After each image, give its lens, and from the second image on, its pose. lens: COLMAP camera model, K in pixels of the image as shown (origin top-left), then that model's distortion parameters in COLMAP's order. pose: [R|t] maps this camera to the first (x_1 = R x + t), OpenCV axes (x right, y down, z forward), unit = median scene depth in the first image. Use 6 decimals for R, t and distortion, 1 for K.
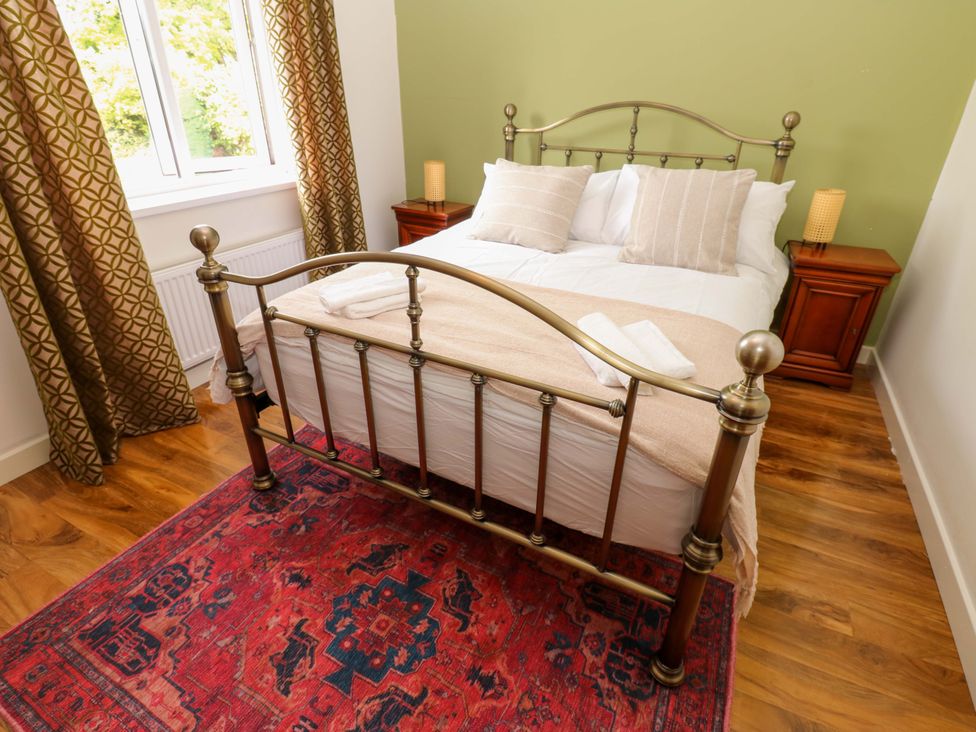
lens RADIAL K [[512.1, 0, 495.5], [0, 512.1, 348.2], [0, 0, 1]] dist [0.001299, -0.002605]
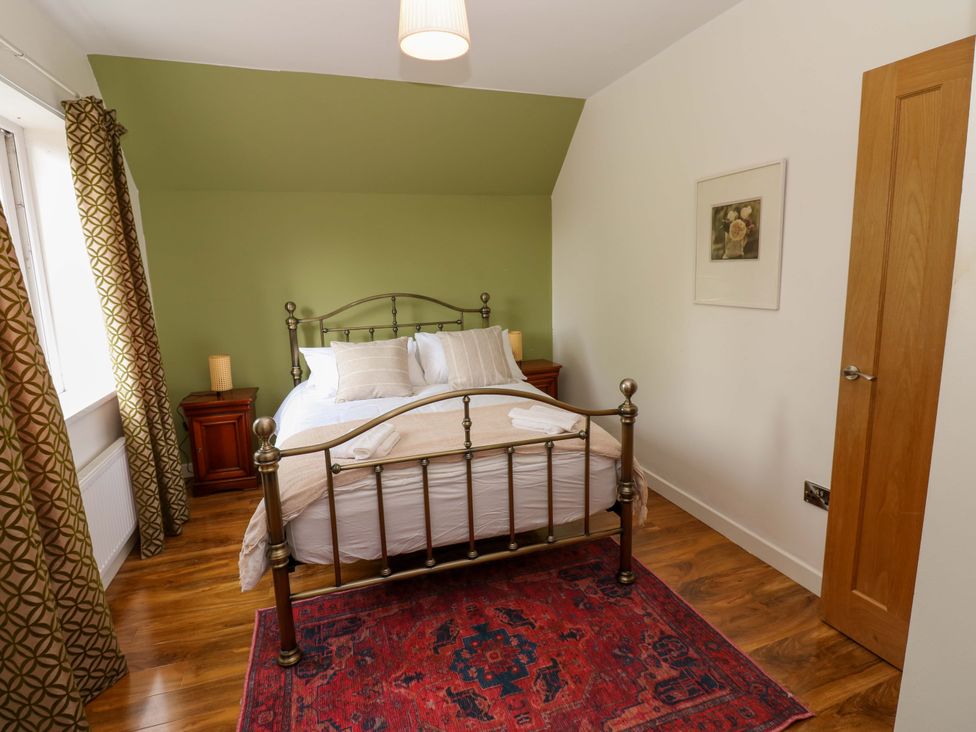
lens RADIAL K [[512.1, 0, 487.5], [0, 512.1, 362.5], [0, 0, 1]] dist [0.001299, -0.002605]
pose [[0.701505, -0.164549, 0.693408, -1.084211], [0.356045, 0.923772, -0.140987, 0.001029], [-0.617351, 0.345788, 0.706618, -0.236673]]
